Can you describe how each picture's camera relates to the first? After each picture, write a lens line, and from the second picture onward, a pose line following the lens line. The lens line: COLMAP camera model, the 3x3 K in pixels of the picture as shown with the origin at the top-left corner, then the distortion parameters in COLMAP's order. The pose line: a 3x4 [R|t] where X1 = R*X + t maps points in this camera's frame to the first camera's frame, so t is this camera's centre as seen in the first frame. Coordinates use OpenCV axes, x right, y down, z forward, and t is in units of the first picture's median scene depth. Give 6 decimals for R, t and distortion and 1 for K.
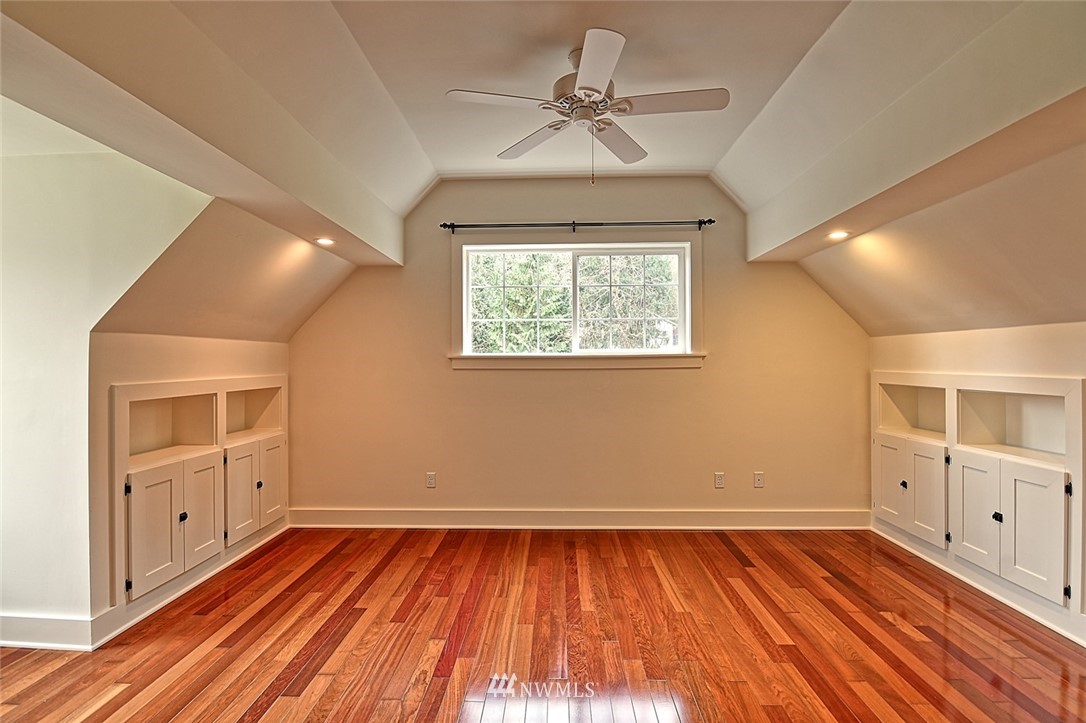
lens RADIAL K [[526.1, 0, 539.5], [0, 526.1, 361.2], [0, 0, 1]] dist [-0.004039, -0.011695]
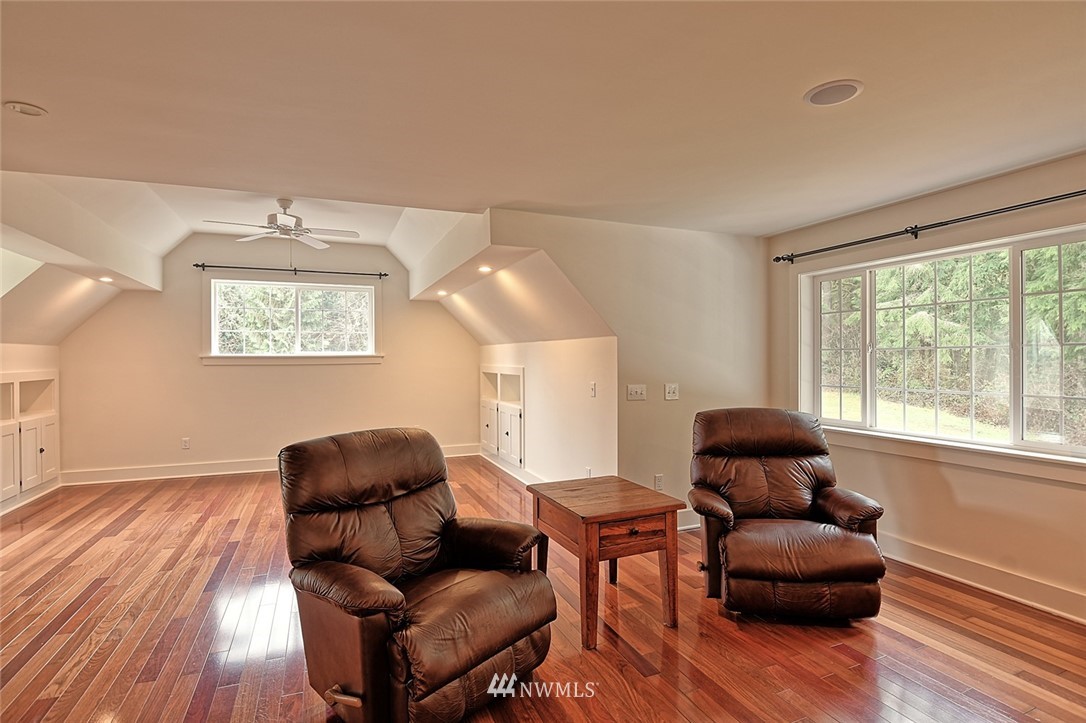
lens RADIAL K [[526.1, 0, 539.5], [0, 526.1, 361.2], [0, 0, 1]] dist [-0.004039, -0.011695]
pose [[0.913019, -0.001927, 0.407912, 0.099409], [-0.000050, 0.999988, 0.004838, -0.003042], [-0.407916, -0.004438, 0.913009, -0.760013]]
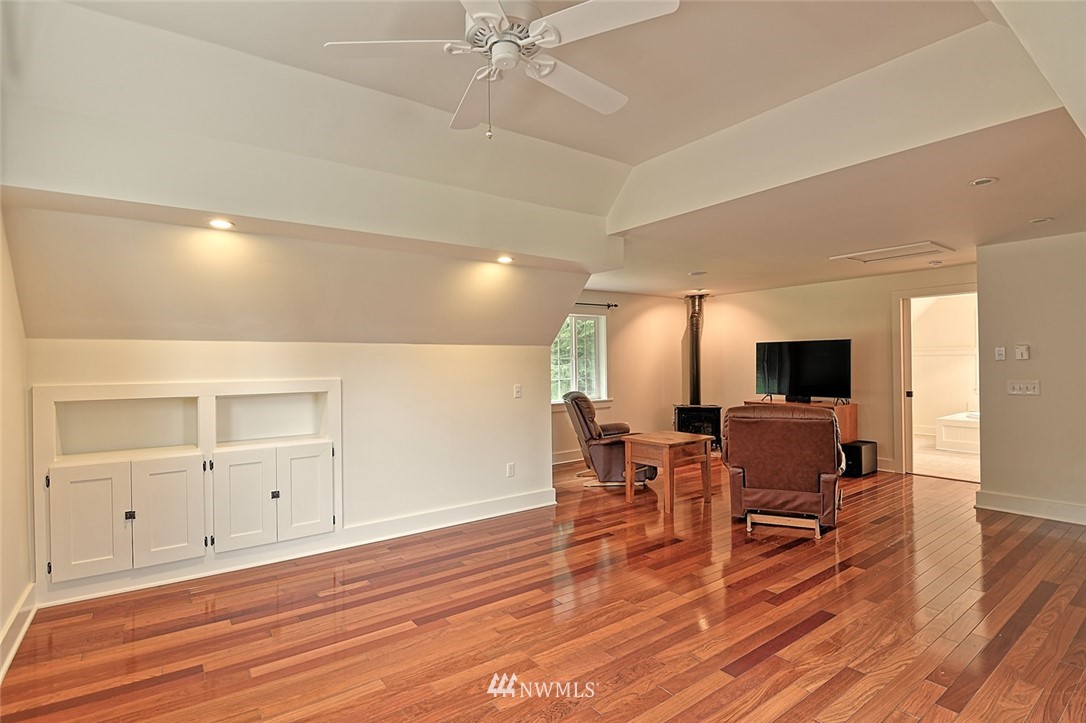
lens RADIAL K [[526.1, 0, 539.5], [0, 526.1, 361.2], [0, 0, 1]] dist [-0.004039, -0.011695]
pose [[-0.614090, 0.013733, 0.789116, -0.375257], [0.013091, 0.999888, -0.007214, -0.000721], [-0.789127, 0.005900, -0.614202, 0.962776]]
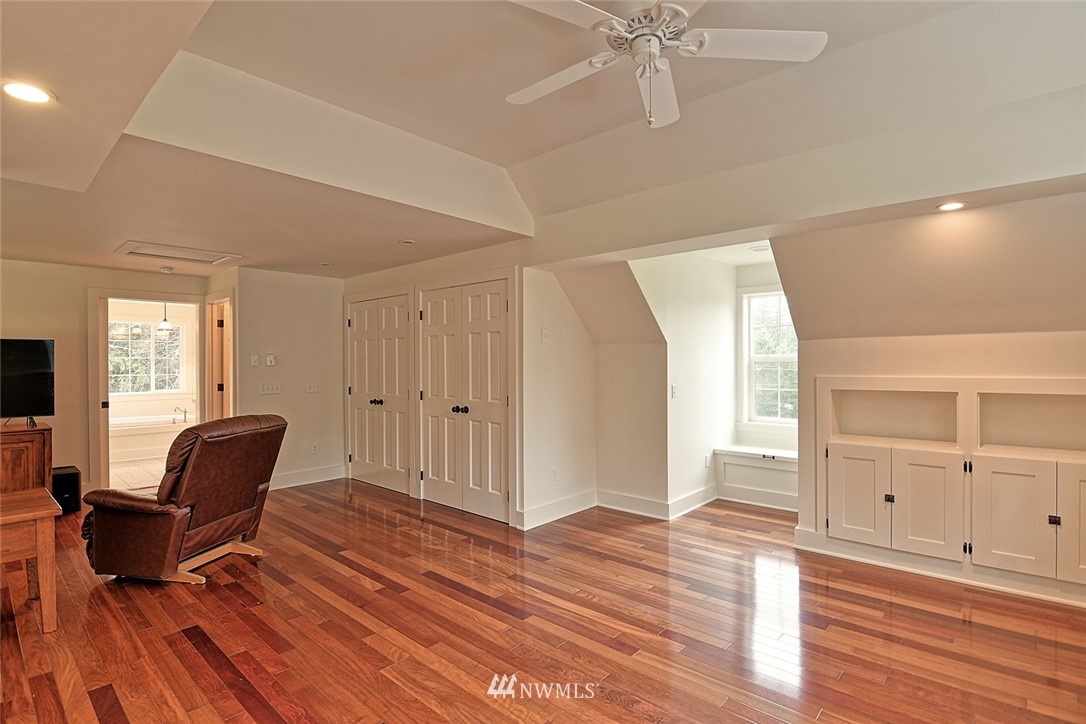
lens RADIAL K [[526.1, 0, 539.5], [0, 526.1, 361.7], [0, 0, 1]] dist [-0.004039, -0.011695]
pose [[-0.648168, 0.008407, -0.761451, 0.519521], [0.011270, 0.999935, 0.001446, -0.003680], [0.761414, -0.007644, -0.648221, 0.918611]]
